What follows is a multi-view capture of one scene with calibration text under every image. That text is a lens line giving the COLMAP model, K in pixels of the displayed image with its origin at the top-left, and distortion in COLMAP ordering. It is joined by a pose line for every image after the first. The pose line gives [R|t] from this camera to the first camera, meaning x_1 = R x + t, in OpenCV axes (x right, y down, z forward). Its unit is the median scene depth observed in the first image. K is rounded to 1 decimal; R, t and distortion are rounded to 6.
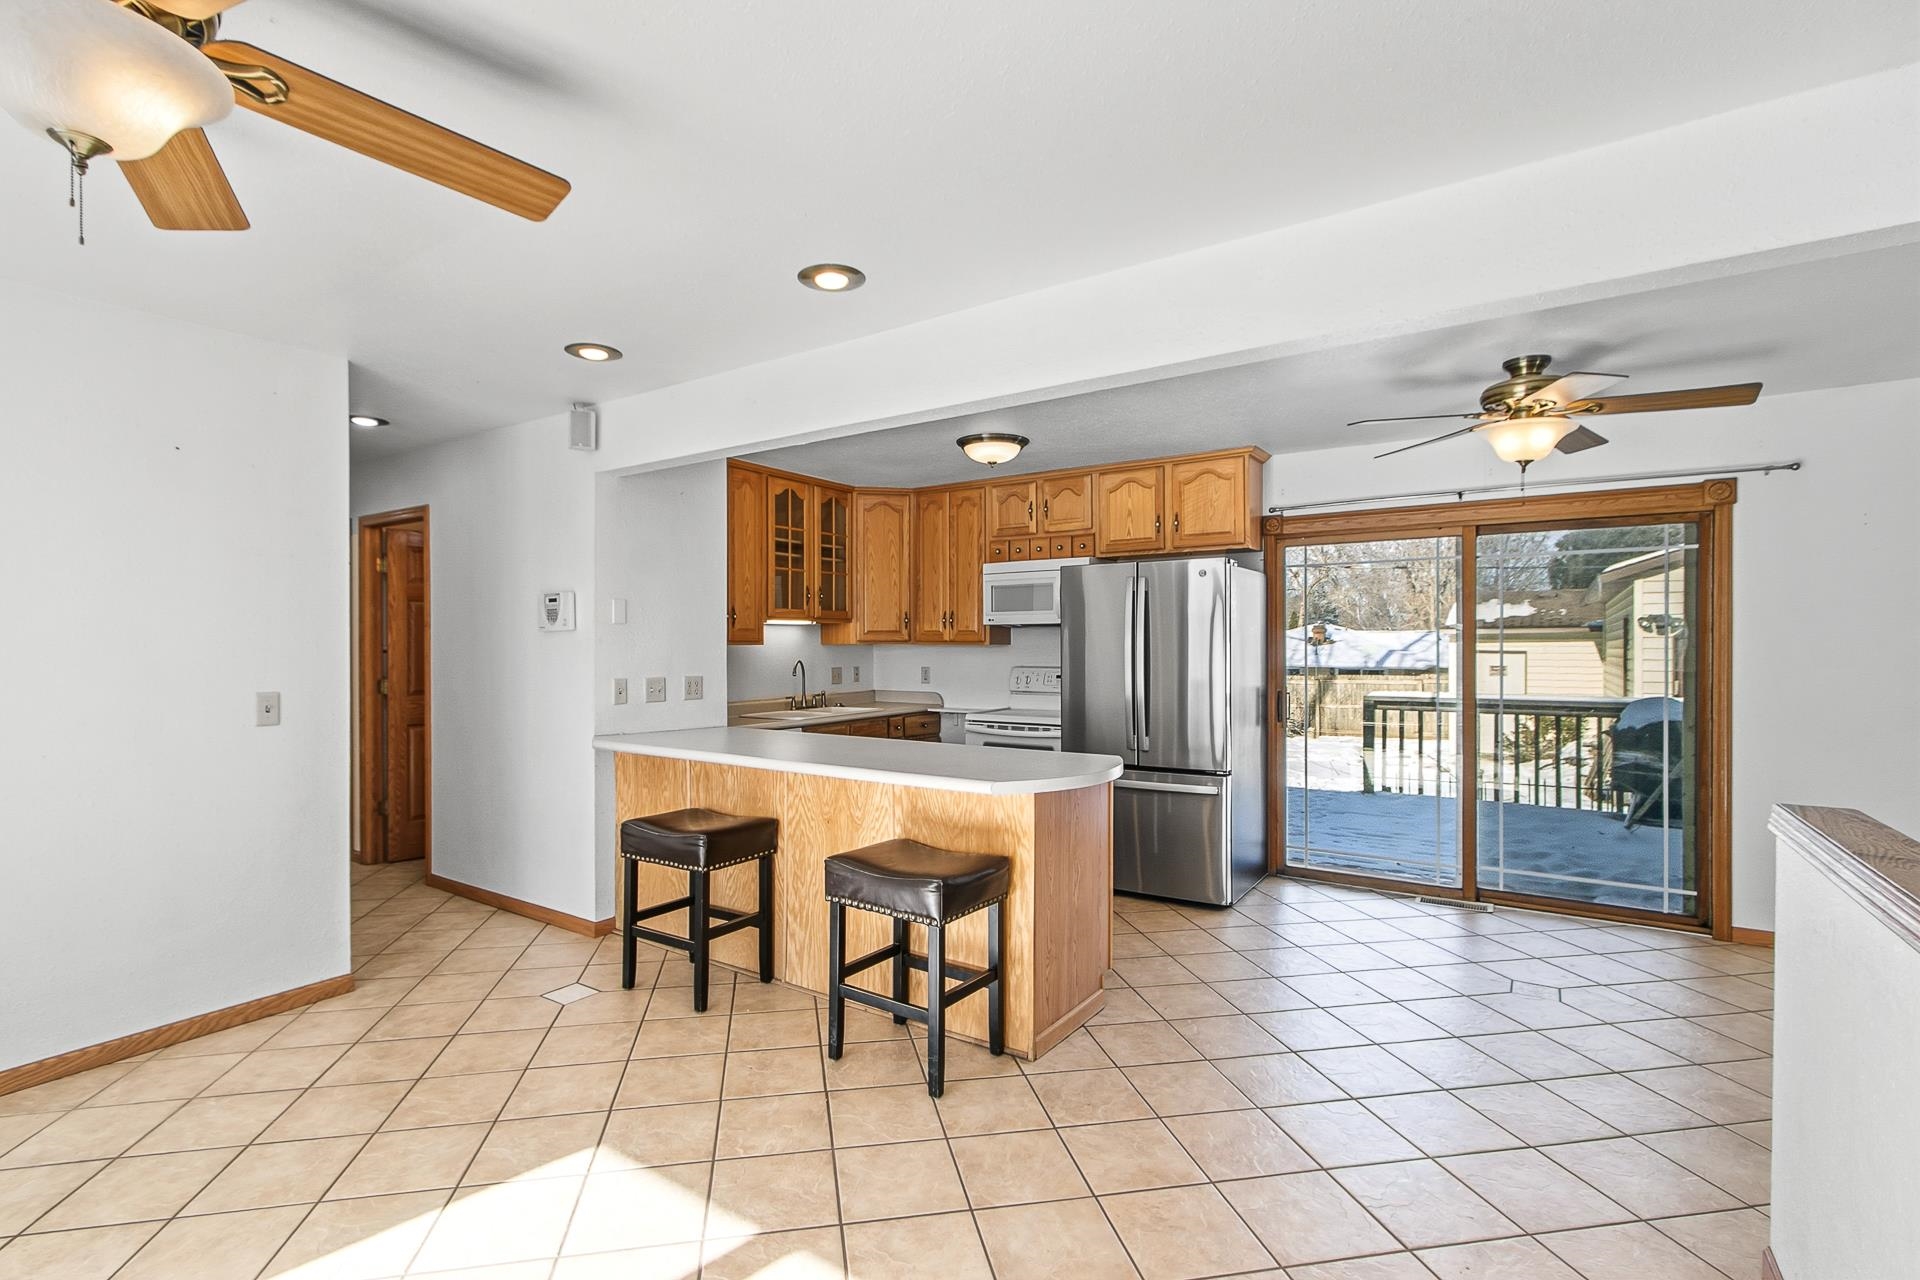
lens RADIAL K [[892.0, 0, 954.0], [0, 892.0, 651.7], [0, 0, 1]] dist [-0.000753, -0.003036]
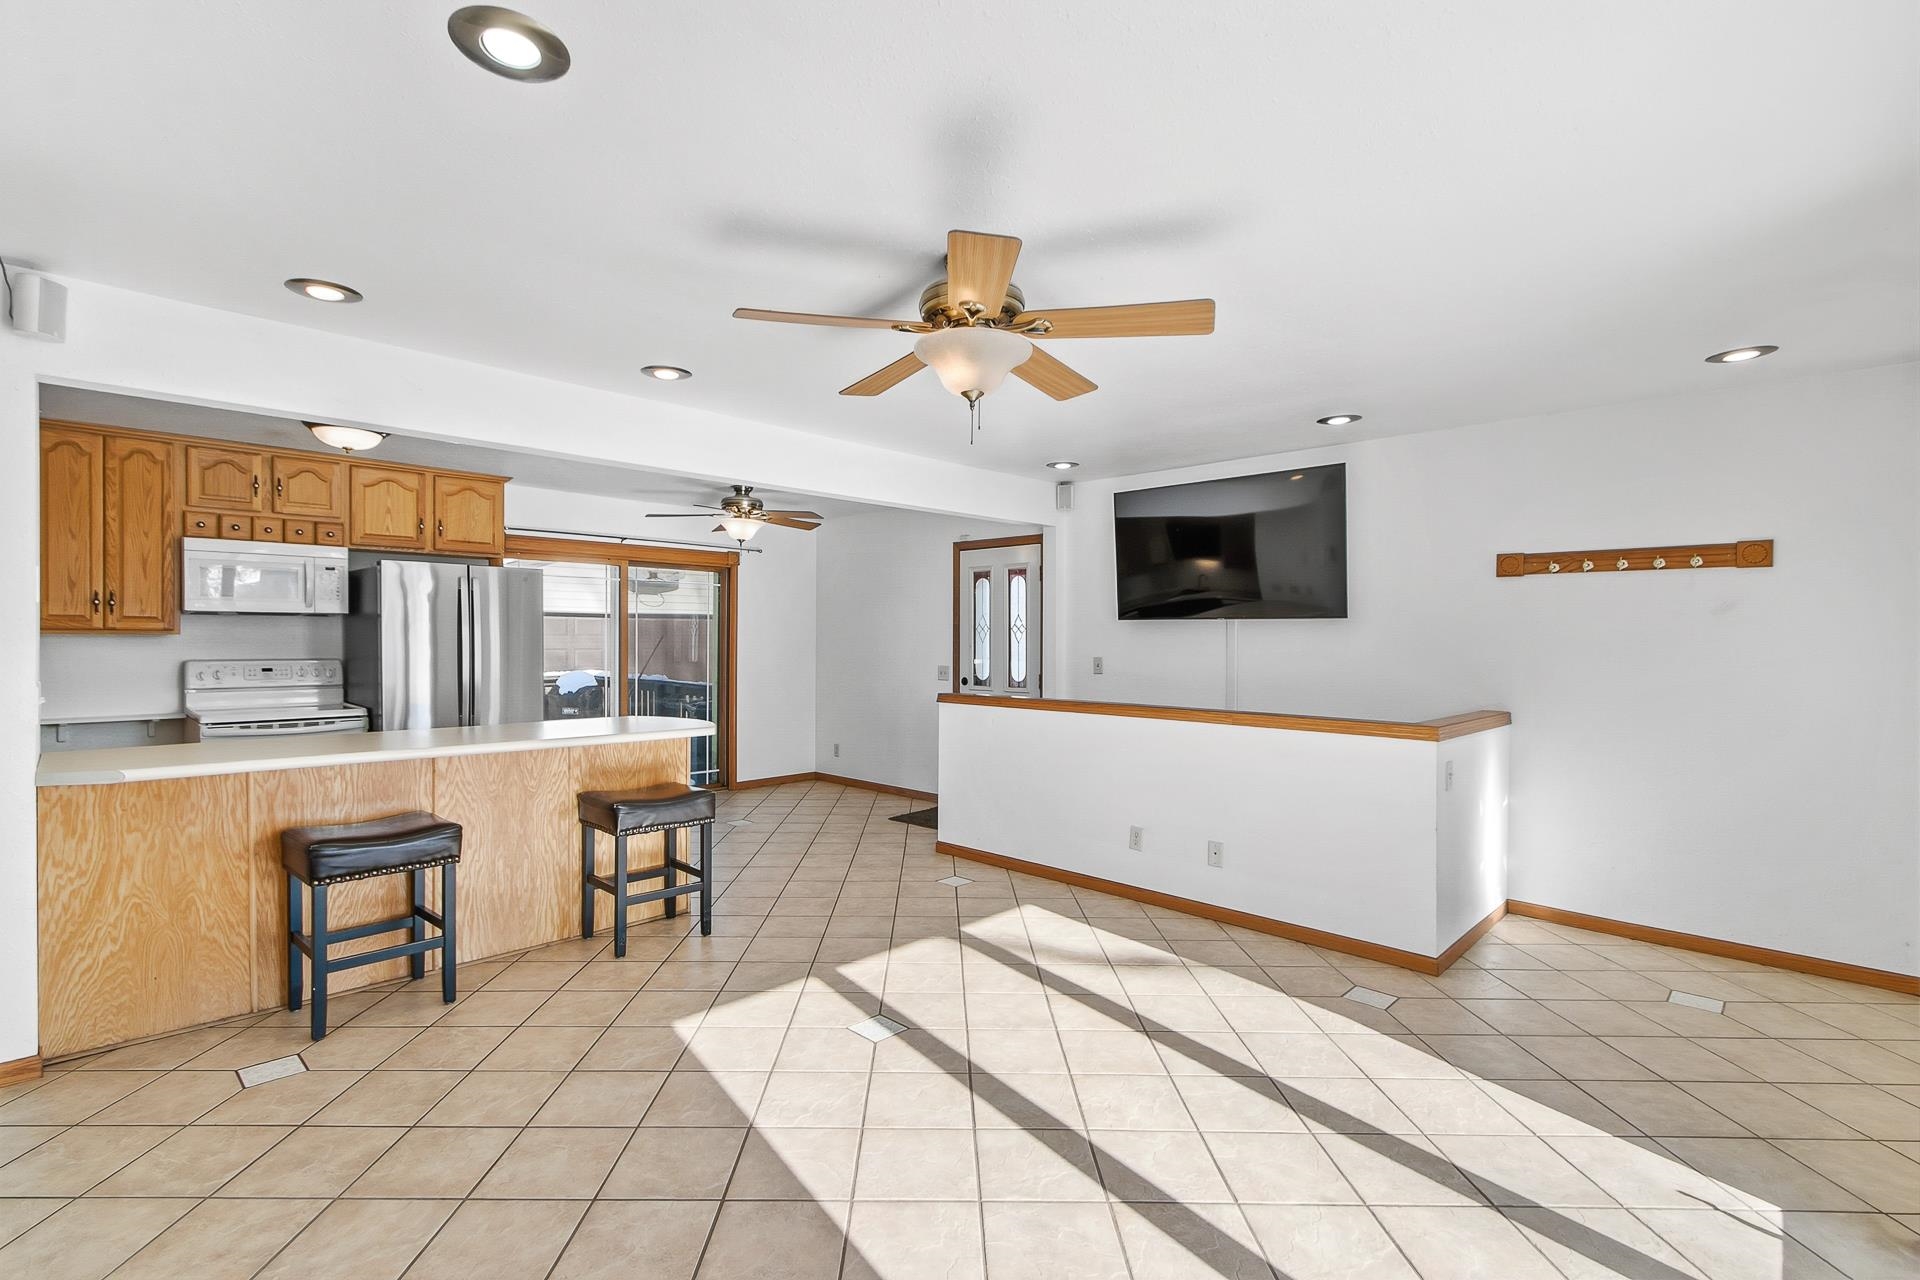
lens RADIAL K [[892.0, 0, 961.2], [0, 892.0, 649.1], [0, 0, 1]] dist [-0.000753, -0.003036]
pose [[0.142658, -0.010319, 0.989718, -0.806175], [-0.001168, 0.999943, 0.010594, -0.004120], [-0.989771, -0.002667, 0.142638, 0.192792]]
